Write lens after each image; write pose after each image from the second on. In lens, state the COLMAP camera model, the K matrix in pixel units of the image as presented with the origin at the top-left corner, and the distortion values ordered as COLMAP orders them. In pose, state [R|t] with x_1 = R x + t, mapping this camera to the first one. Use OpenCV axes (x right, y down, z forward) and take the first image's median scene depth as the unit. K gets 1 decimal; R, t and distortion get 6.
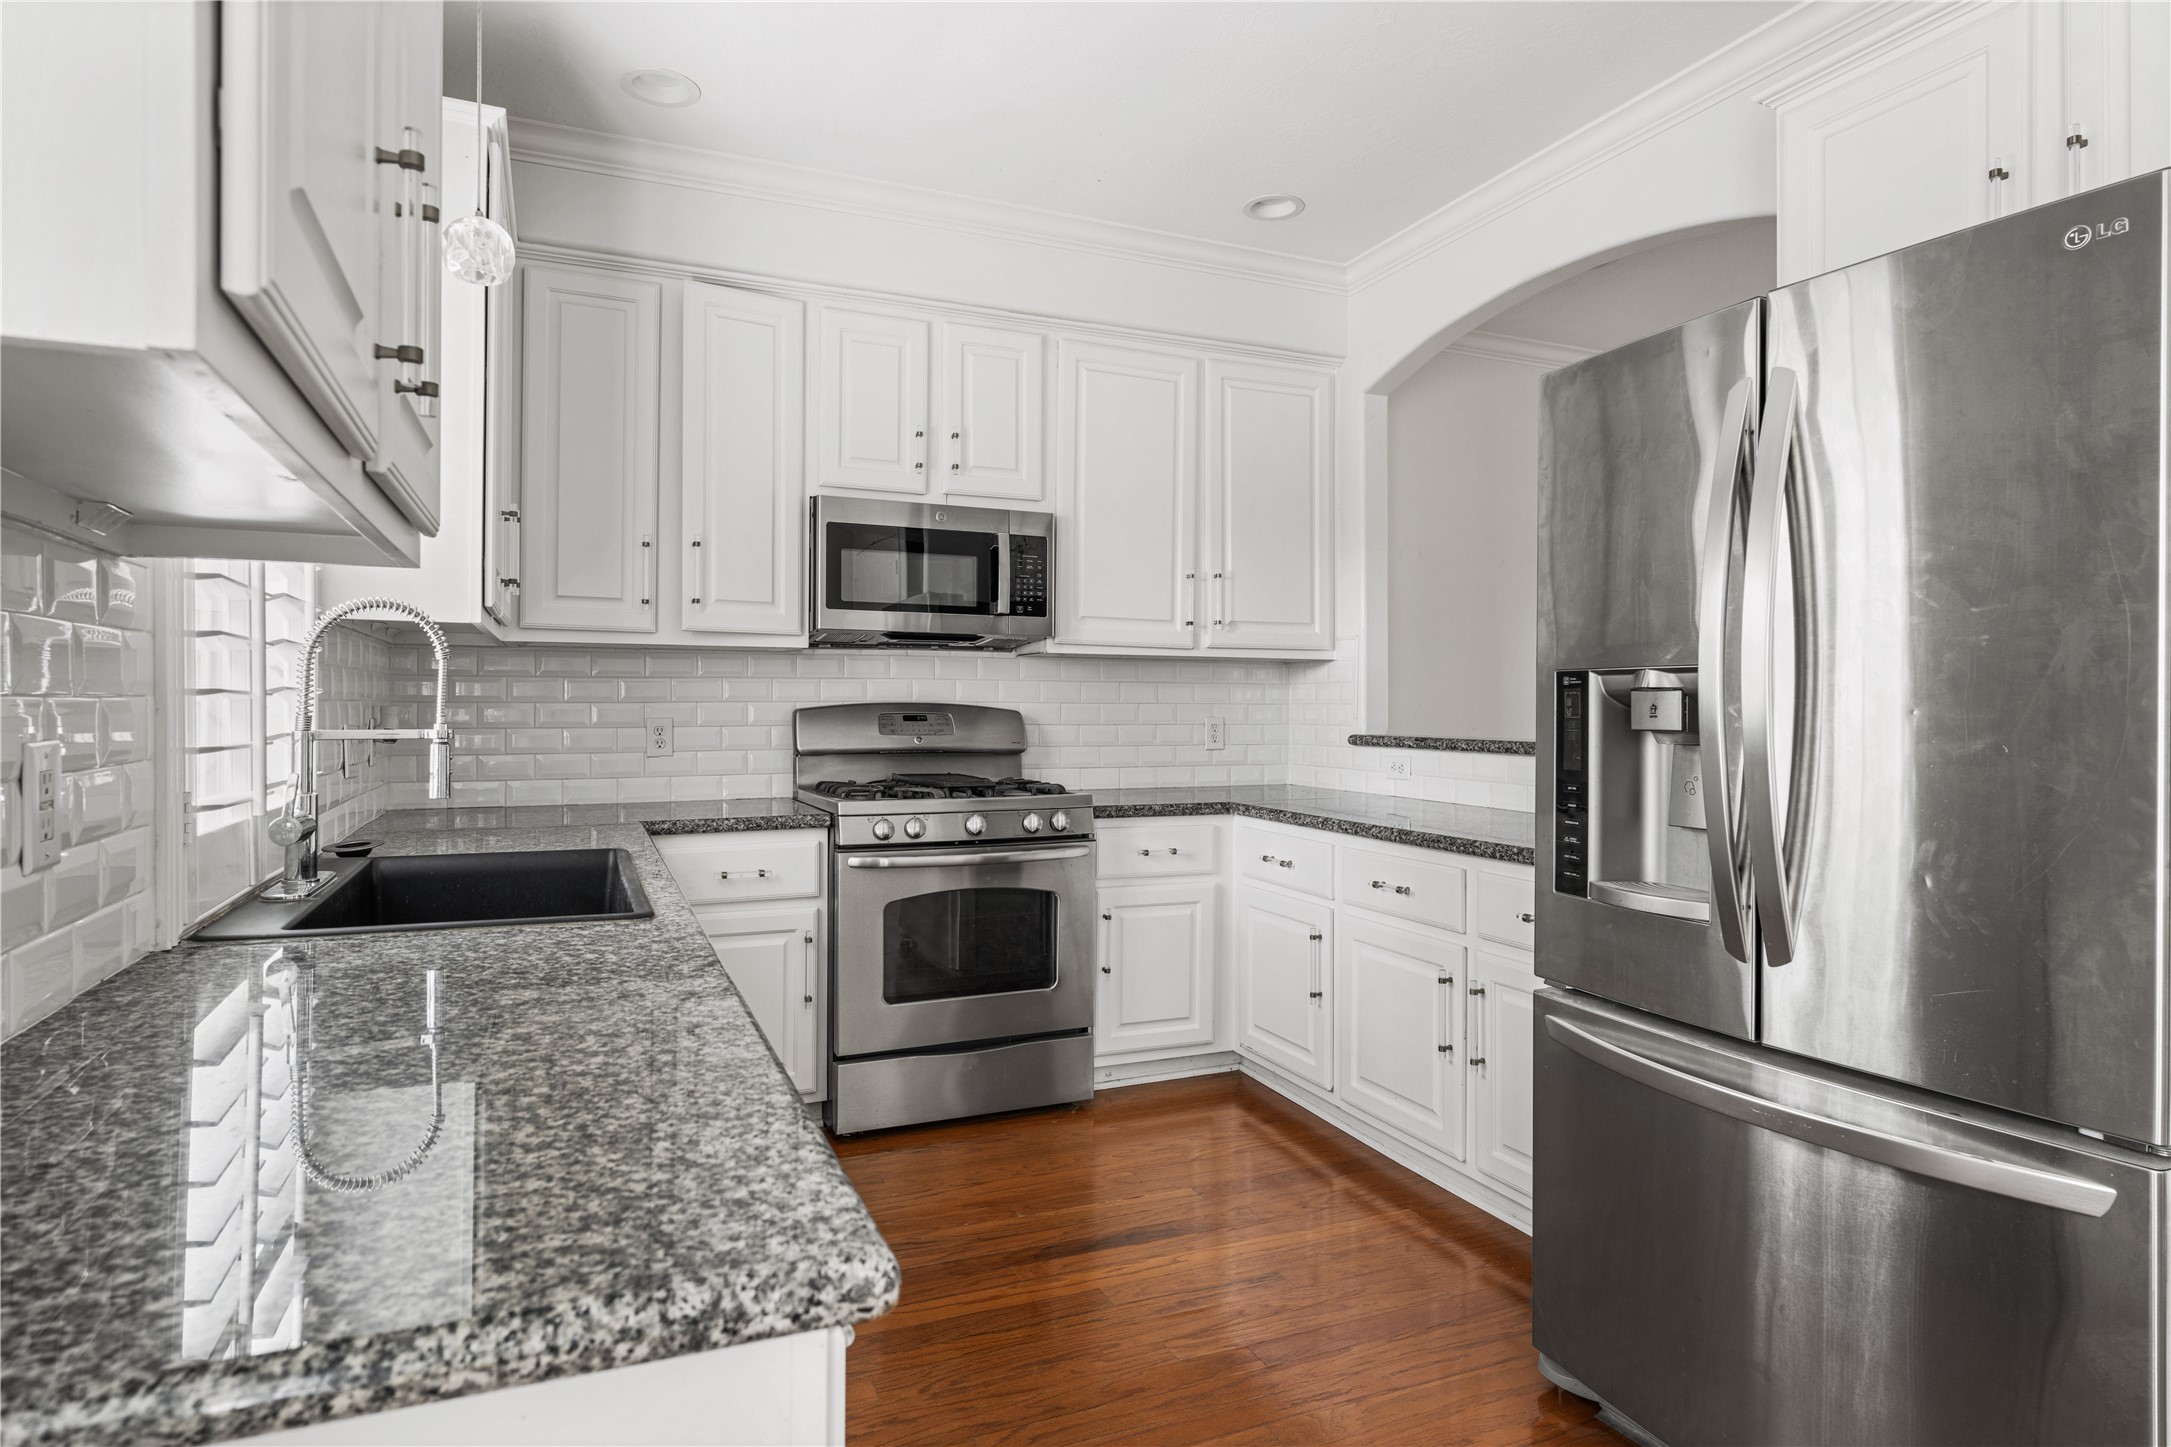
lens RADIAL K [[1188.3, 0, 1084.8], [0, 1188.3, 715.8], [0, 0, 1]] dist [-0.024497, -0.000130]
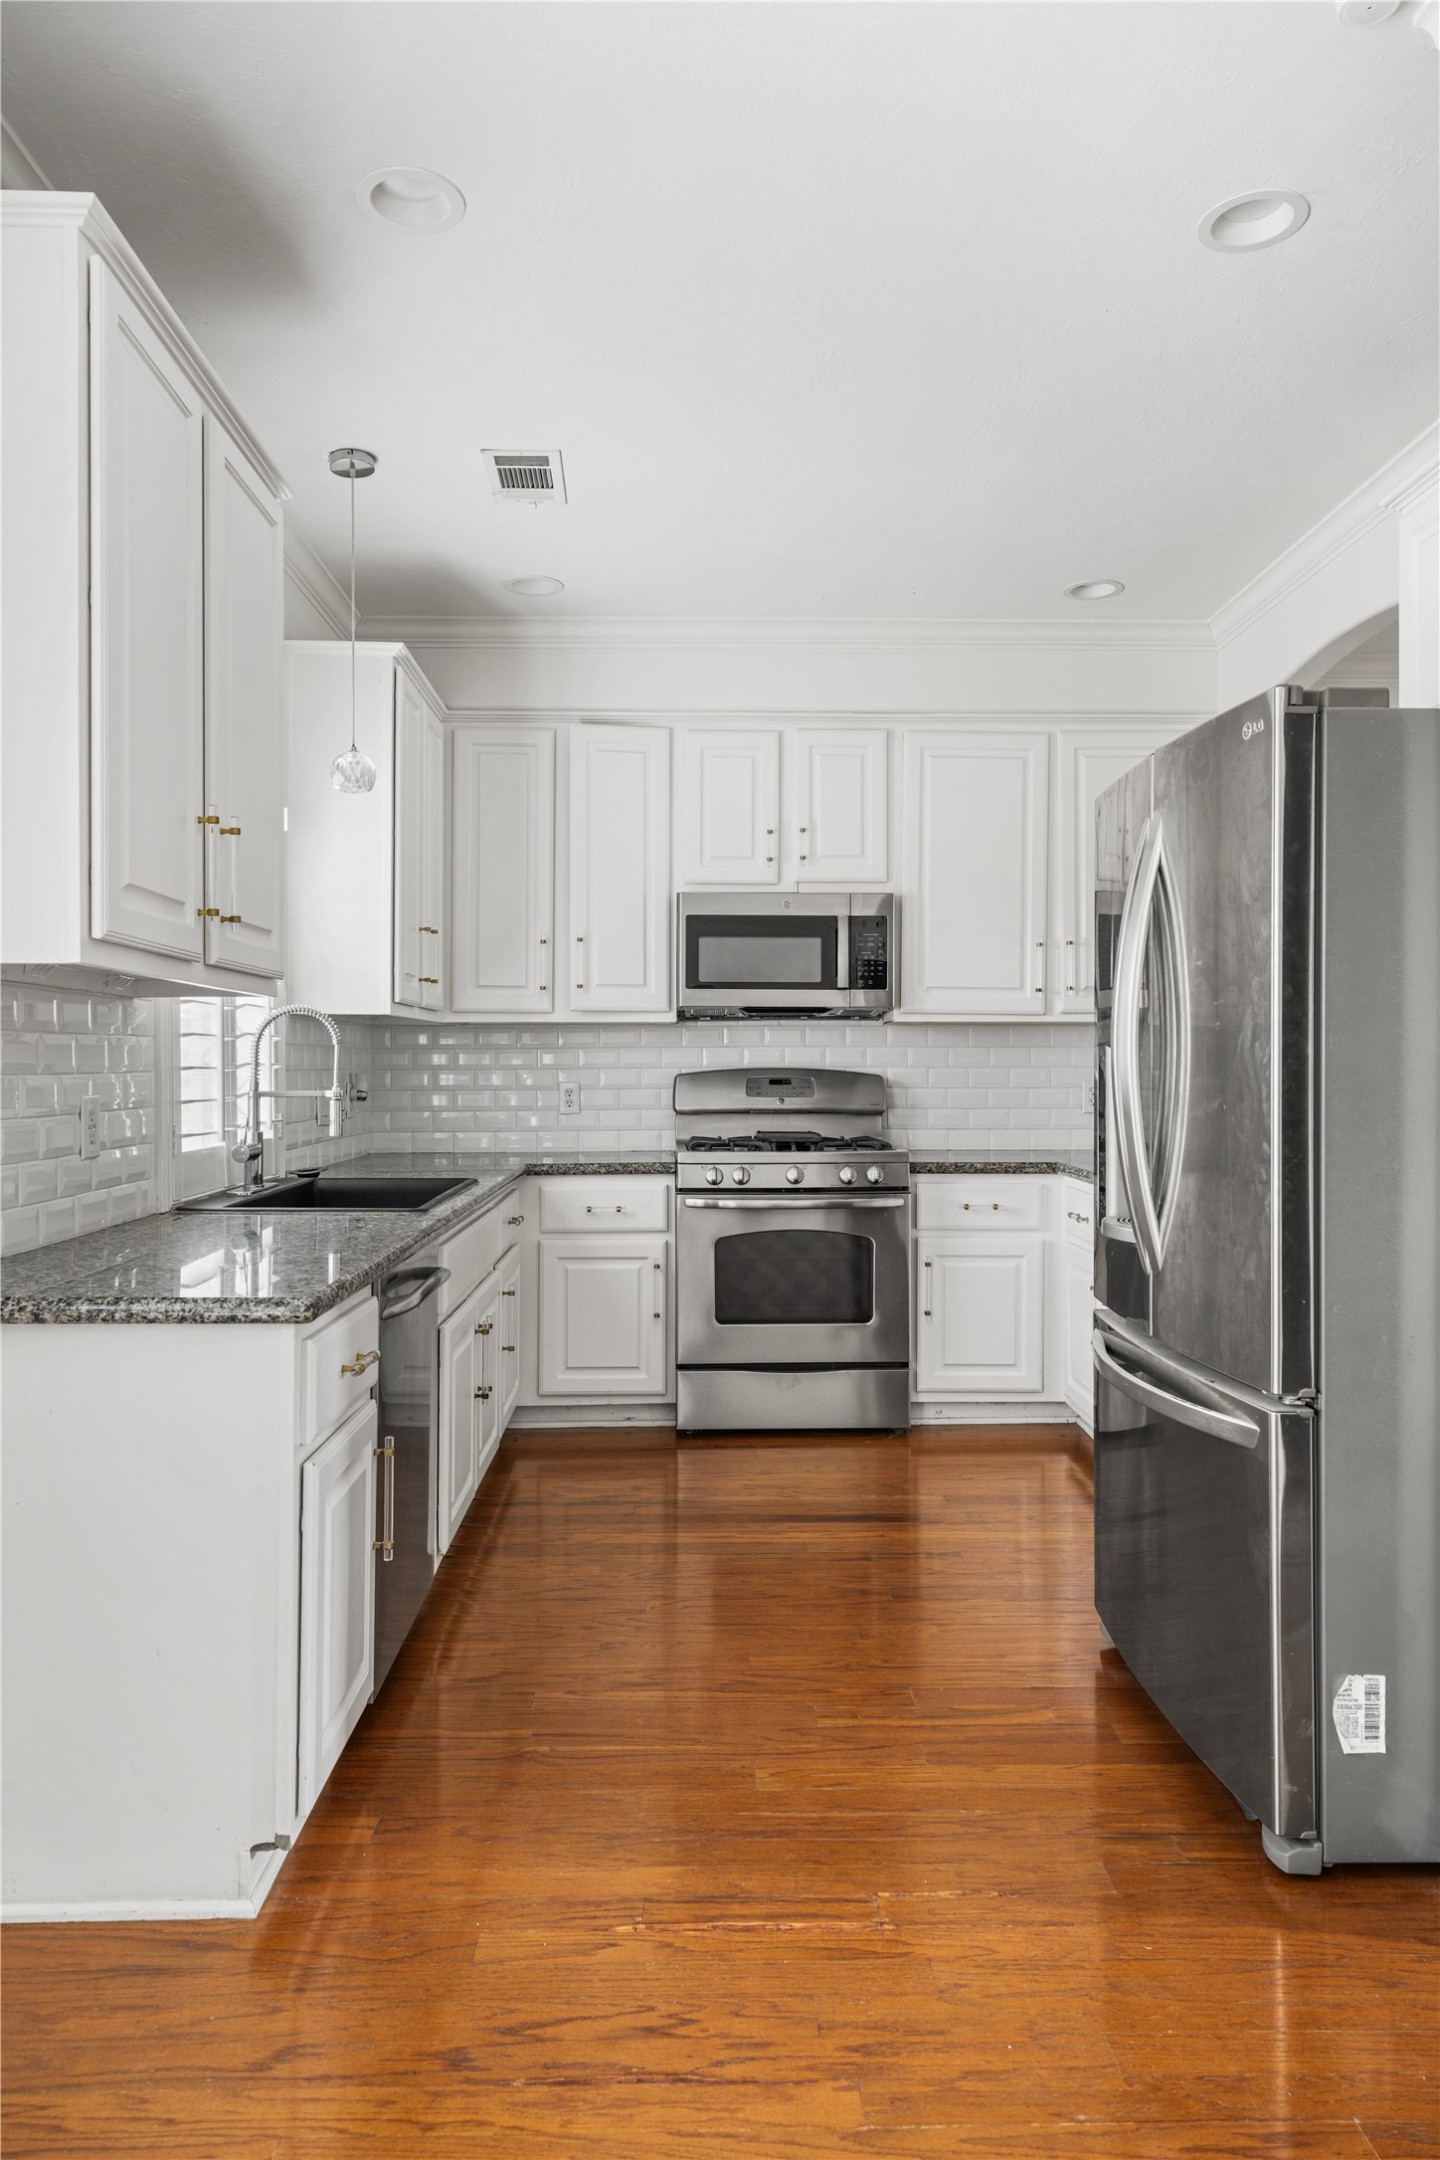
lens RADIAL K [[1402.2, 0, 716.4], [0, 1402.2, 1077.3], [0, 0, 1]] dist [-0.042183, -0.000777]
pose [[0.923577, -0.001730, -0.383408, 0.332302], [0.001907, 0.999998, 0.000083, -0.002733], [0.383407, -0.000808, 0.923579, -0.262671]]
